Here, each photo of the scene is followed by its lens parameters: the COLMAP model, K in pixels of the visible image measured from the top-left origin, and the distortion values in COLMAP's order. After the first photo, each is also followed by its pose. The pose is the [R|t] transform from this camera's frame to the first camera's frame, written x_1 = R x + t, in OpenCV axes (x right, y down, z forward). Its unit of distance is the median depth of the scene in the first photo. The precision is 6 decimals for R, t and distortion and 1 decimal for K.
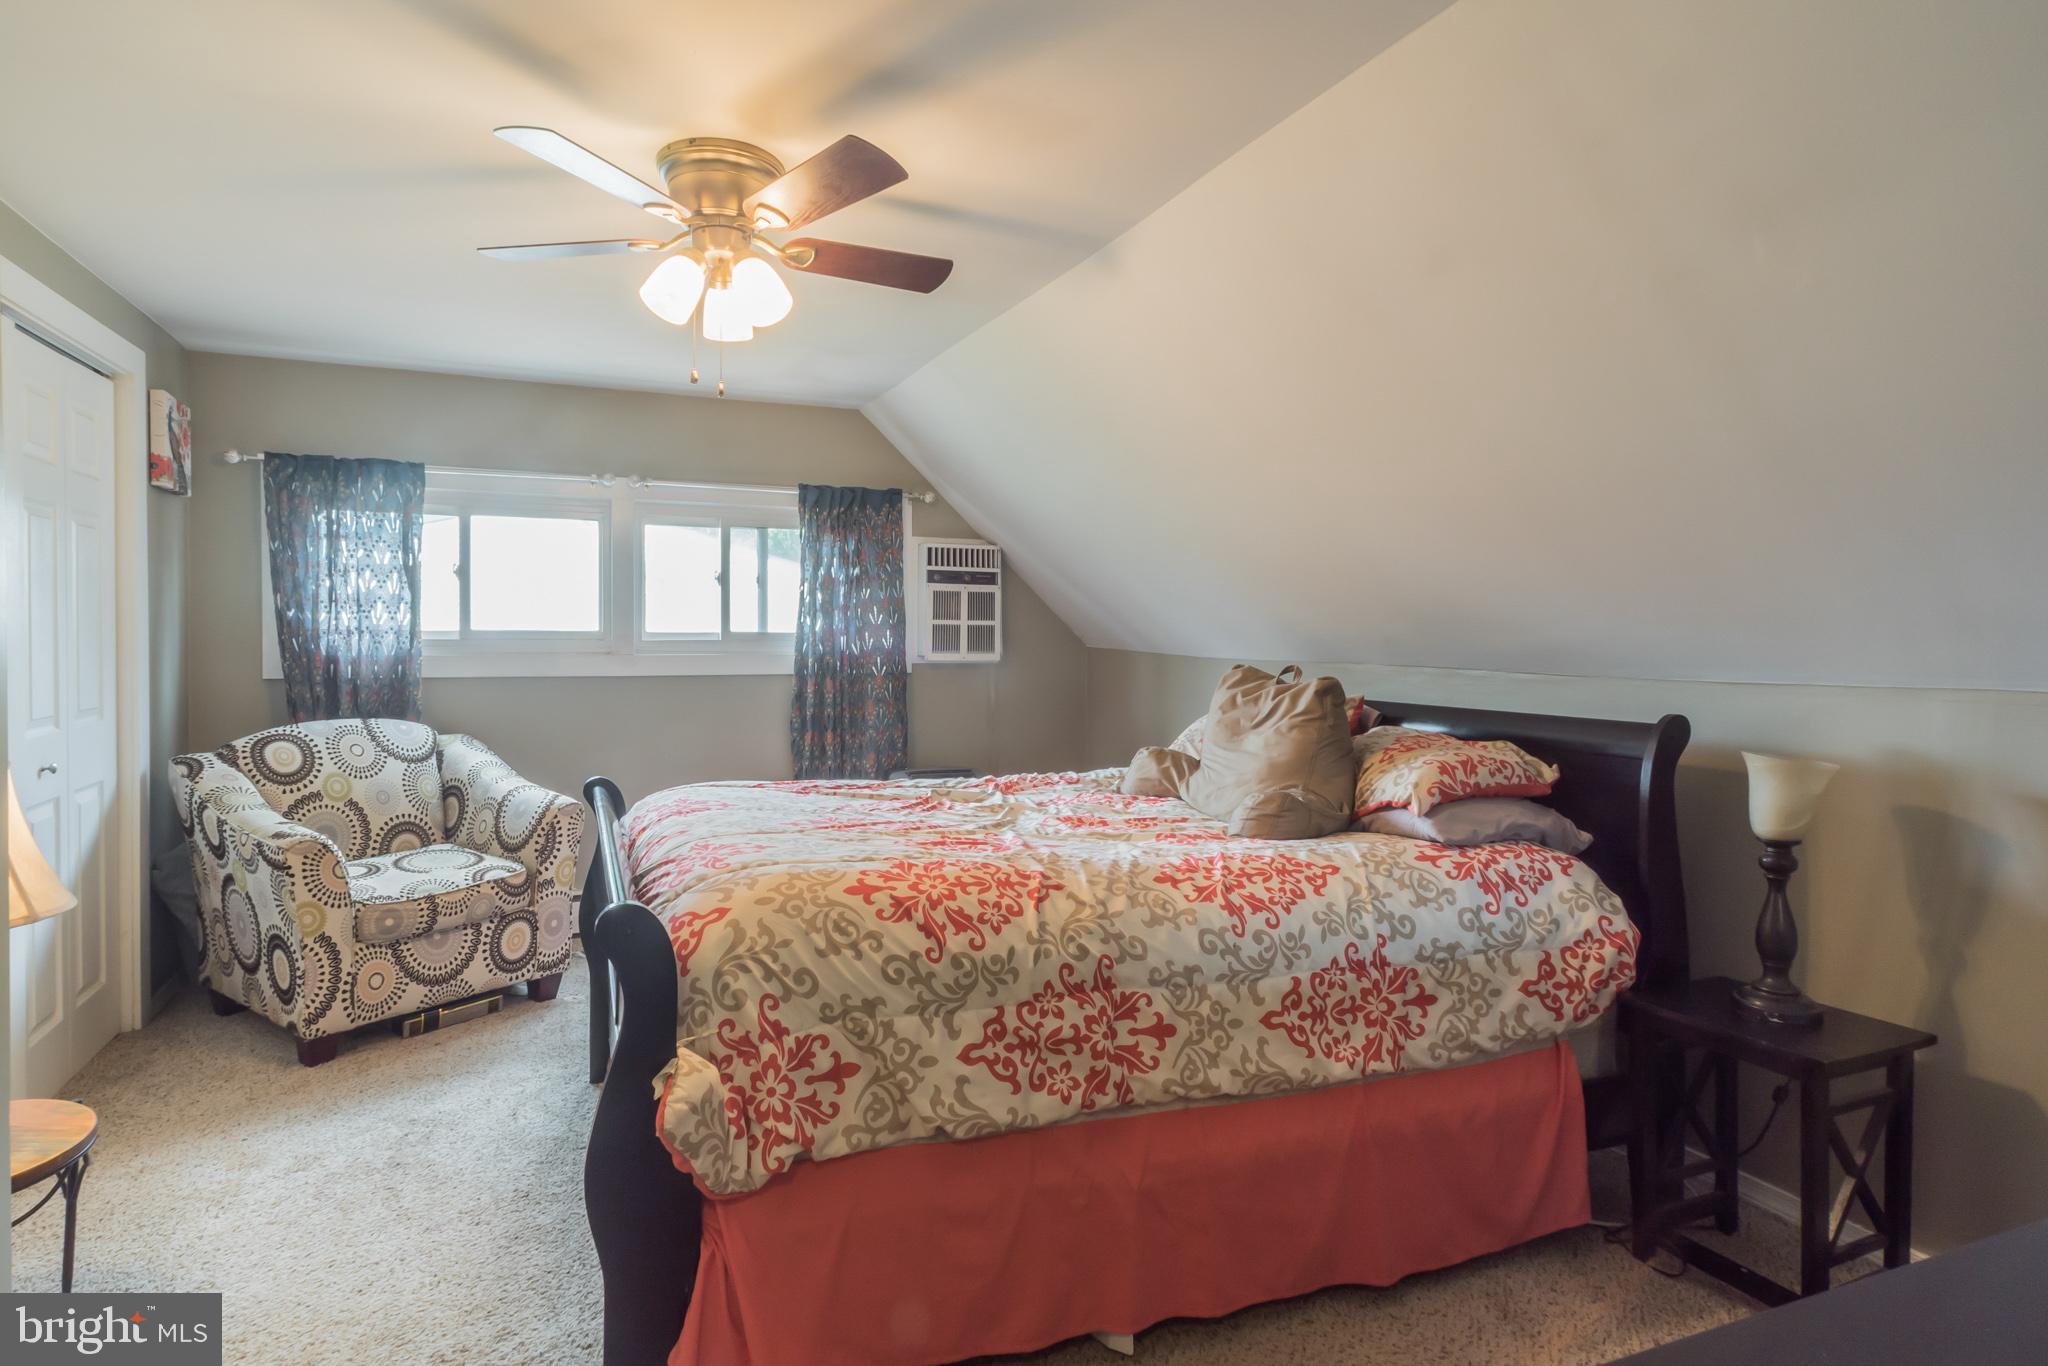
lens RADIAL K [[1078.6, 0, 1030.1], [0, 1078.6, 666.5], [0, 0, 1]] dist [0.005914, 0.003230]
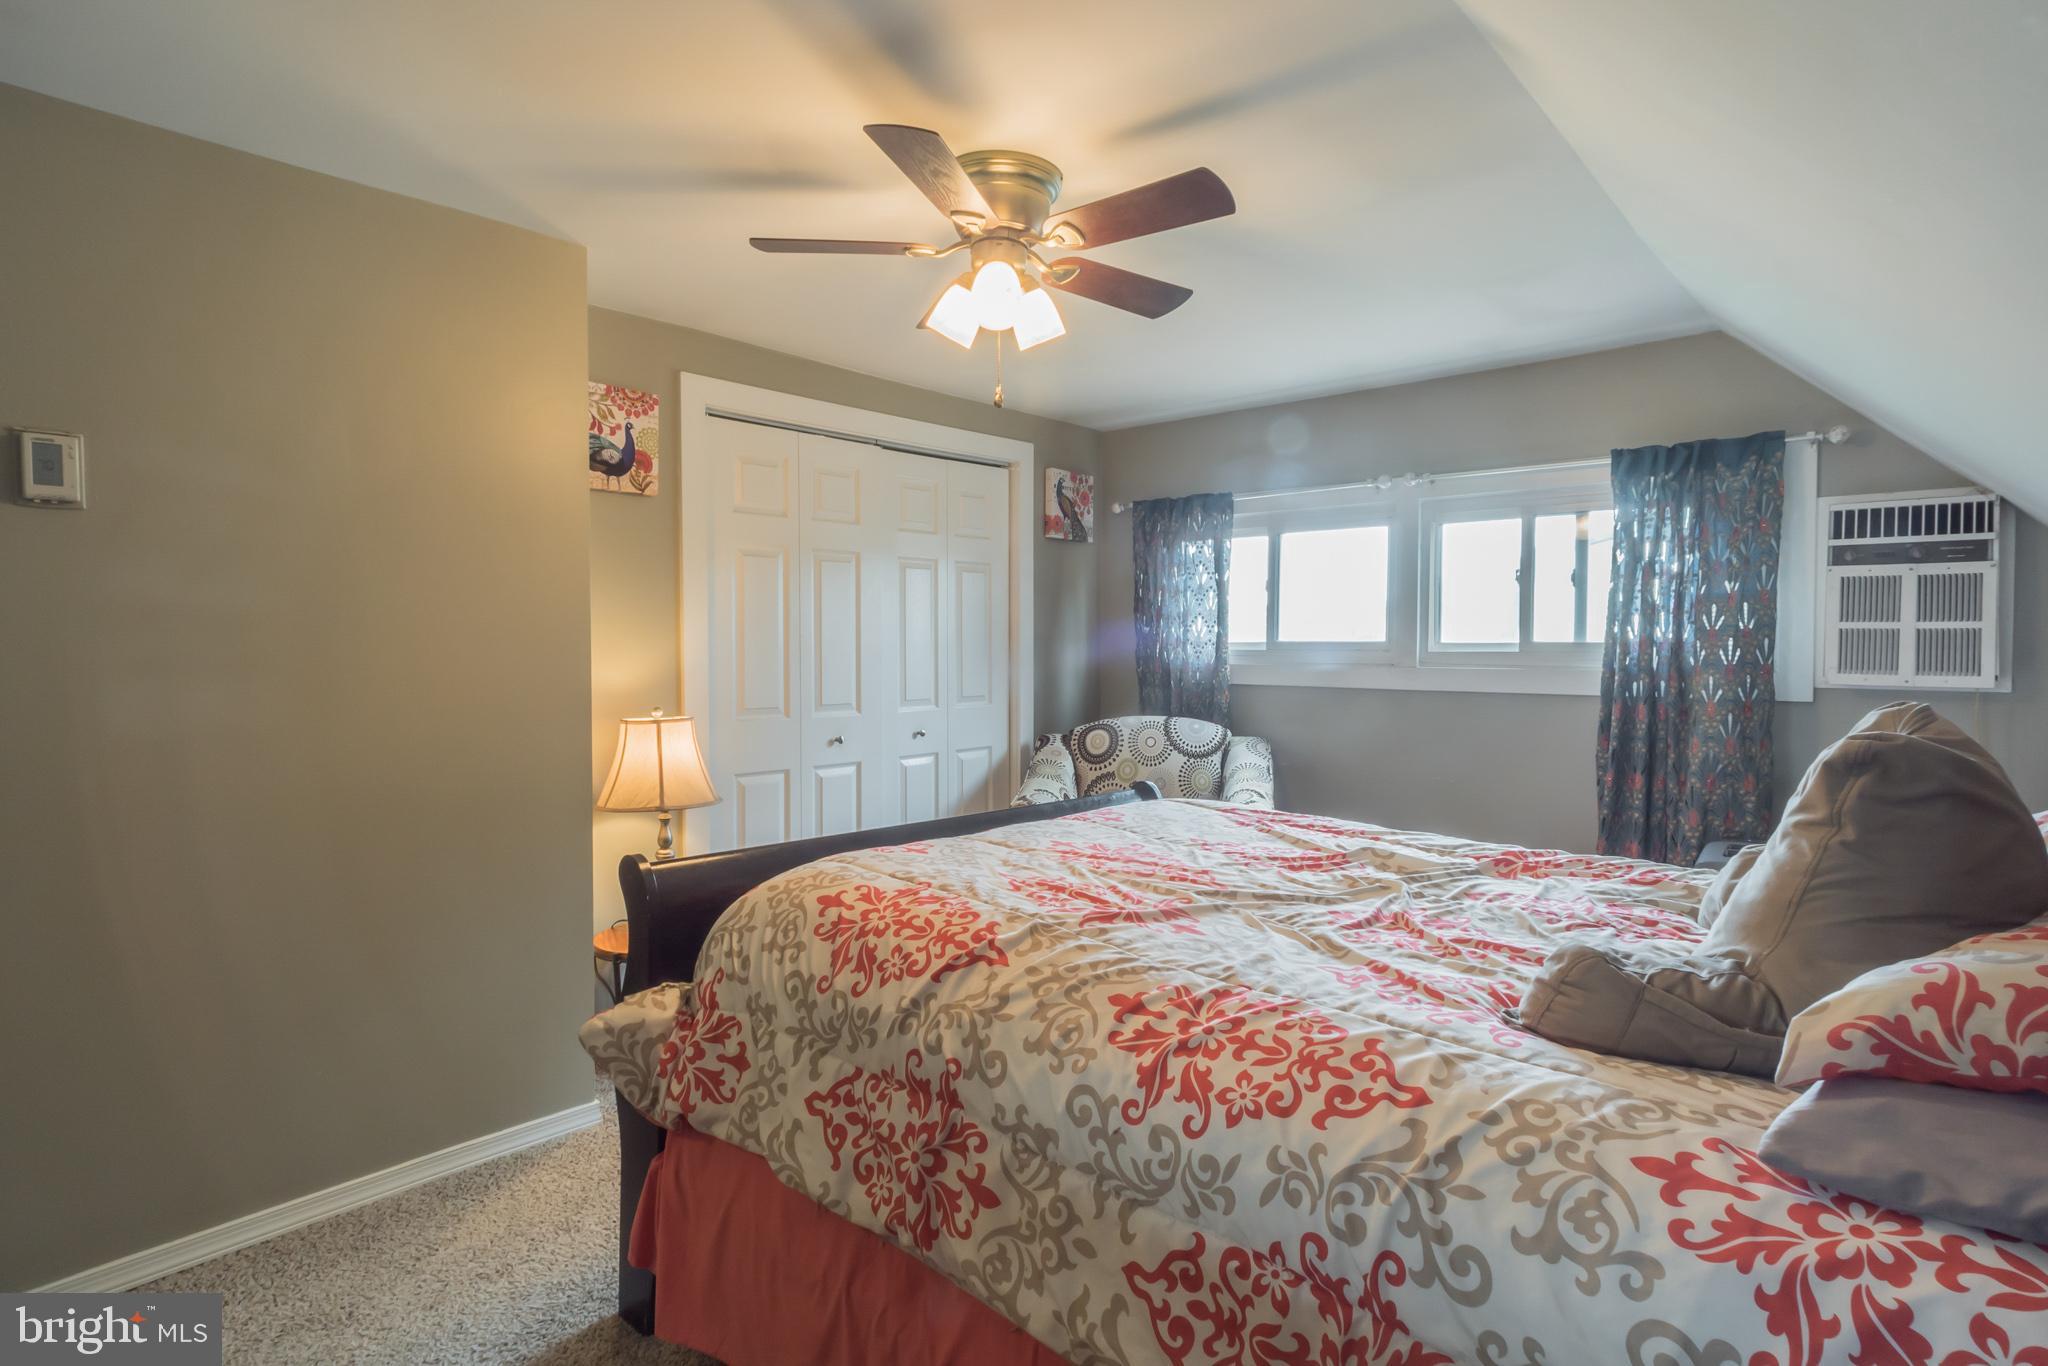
lens RADIAL K [[1078.6, 0, 1030.0], [0, 1078.6, 682.0], [0, 0, 1]] dist [0.005914, 0.003230]
pose [[0.415093, 0.028499, -0.909333, 0.417562], [-0.027712, 0.999442, 0.018673, -0.007741], [0.909357, 0.017448, 0.415651, 0.391530]]
